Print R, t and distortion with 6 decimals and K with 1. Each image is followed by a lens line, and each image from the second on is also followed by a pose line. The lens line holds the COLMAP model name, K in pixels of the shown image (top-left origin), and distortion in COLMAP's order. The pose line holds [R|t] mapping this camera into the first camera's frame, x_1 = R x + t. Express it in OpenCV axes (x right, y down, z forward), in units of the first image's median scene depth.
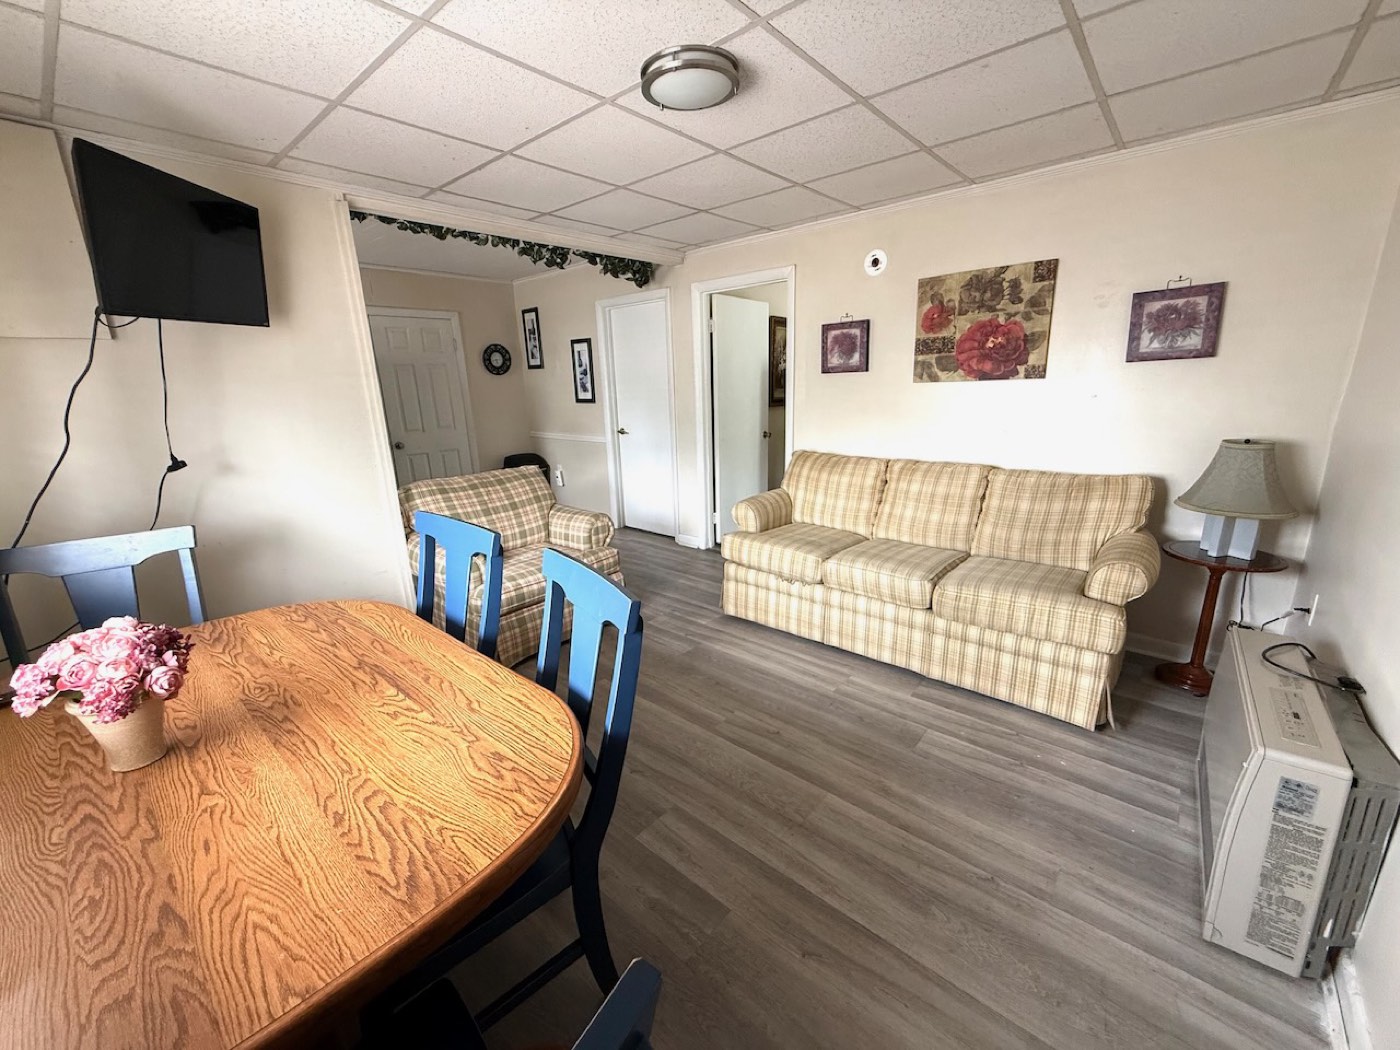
lens RADIAL K [[559.0, 0, 700.0], [0, 559.0, 525.0], [0, 0, 1]] dist [0.001127, 0.000157]
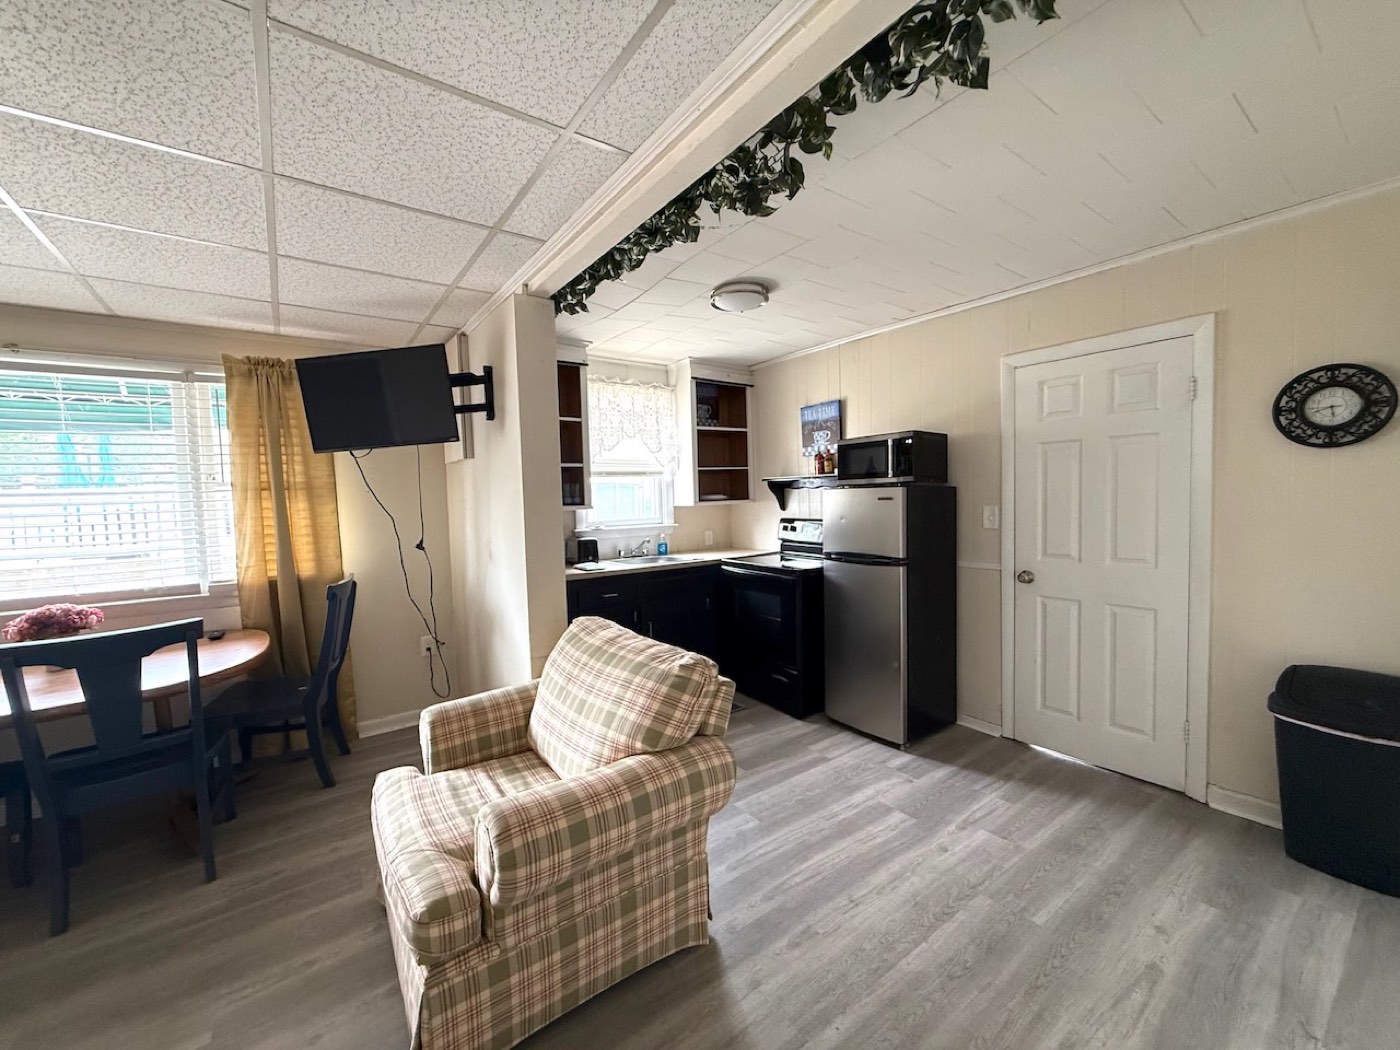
lens RADIAL K [[559.0, 0, 700.0], [0, 559.0, 525.0], [0, 0, 1]] dist [0.001127, 0.000157]
pose [[-0.230867, 0.090235, -0.968792, 0.103757], [-0.218717, 0.965395, 0.142040, -0.189582], [0.948084, 0.244683, -0.203142, 0.730861]]
